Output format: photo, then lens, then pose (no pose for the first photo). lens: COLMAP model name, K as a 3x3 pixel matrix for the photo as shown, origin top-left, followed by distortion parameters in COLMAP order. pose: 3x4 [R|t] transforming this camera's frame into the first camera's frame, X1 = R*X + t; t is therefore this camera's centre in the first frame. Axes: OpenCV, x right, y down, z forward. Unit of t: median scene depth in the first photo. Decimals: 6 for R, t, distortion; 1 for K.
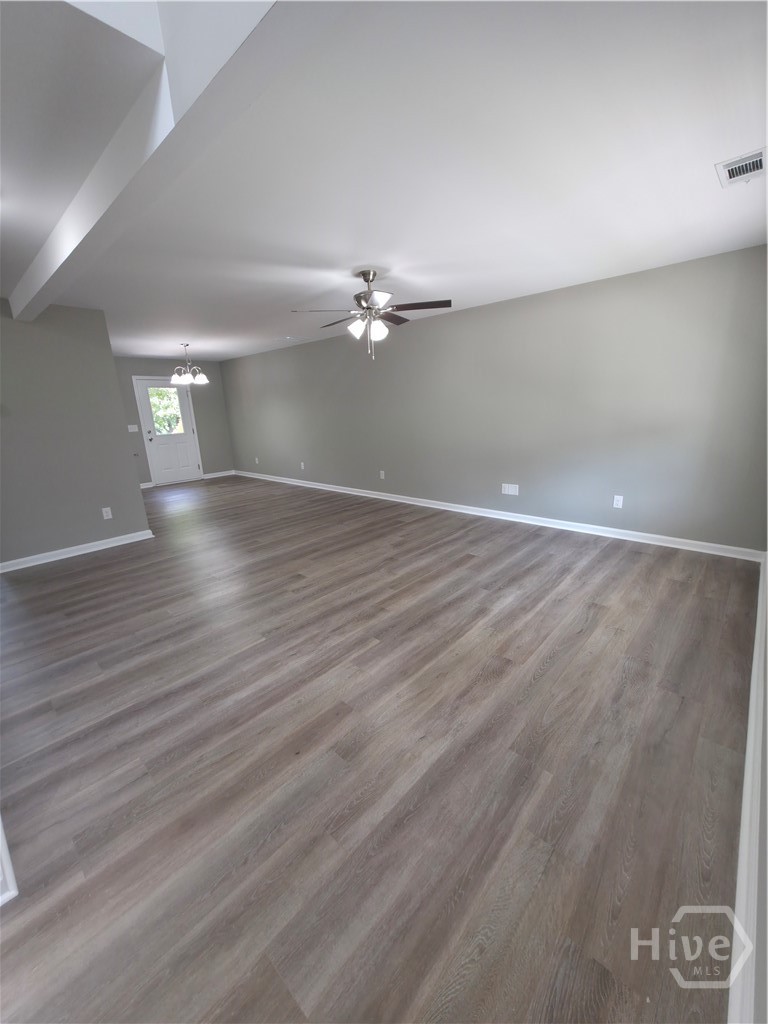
lens RADIAL K [[406.6, 0, 384.9], [0, 406.6, 510.8], [0, 0, 1]] dist [0.004059, 0.001719]
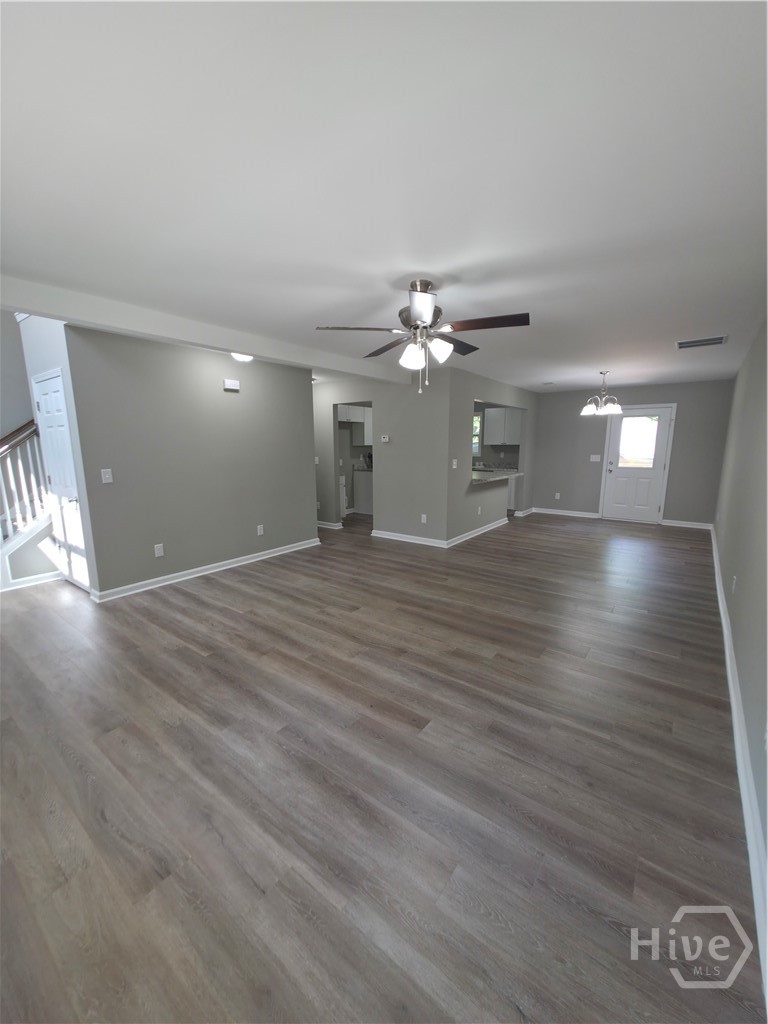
lens RADIAL K [[406.6, 0, 388.7], [0, 406.6, 510.3], [0, 0, 1]] dist [0.004059, 0.001719]
pose [[0.098593, 0.200565, -0.974707, 0.947383], [-0.248942, 0.953307, 0.170980, -0.346824], [0.963487, 0.225788, 0.143918, 1.103687]]
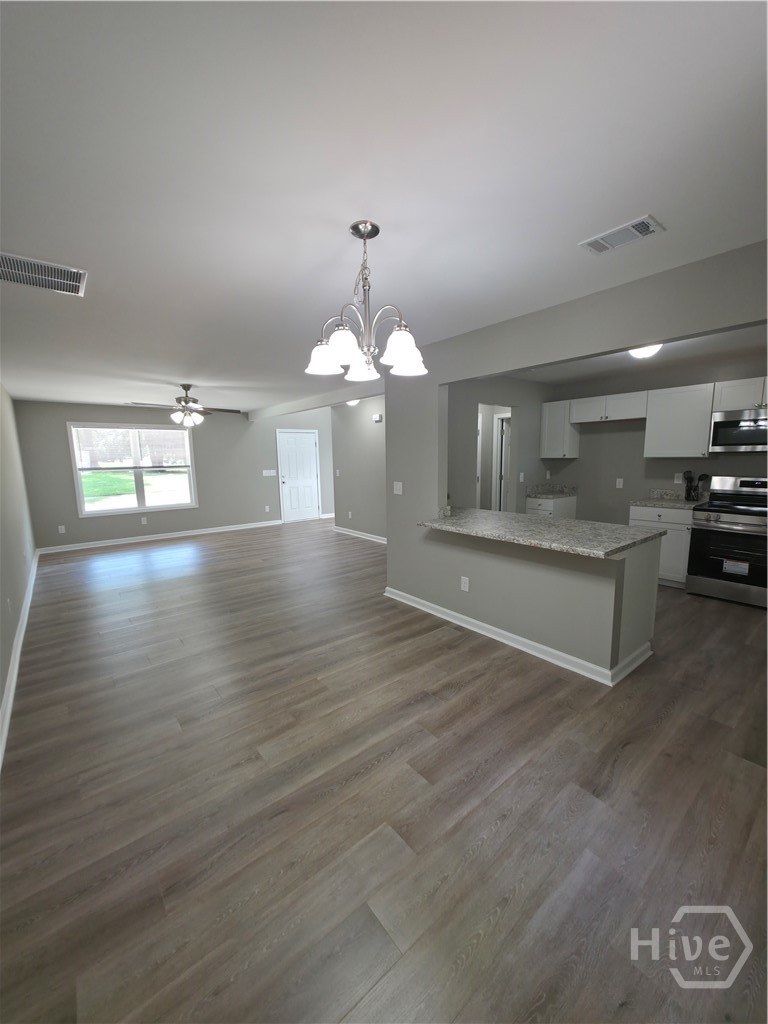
lens RADIAL K [[406.6, 0, 386.3], [0, 406.6, 508.4], [0, 0, 1]] dist [0.004059, 0.001719]
pose [[-0.987814, 0.038192, 0.150879, -1.236262], [0.091623, 0.926341, 0.365374, -0.773066], [-0.125811, 0.374745, -0.918552, 3.042442]]
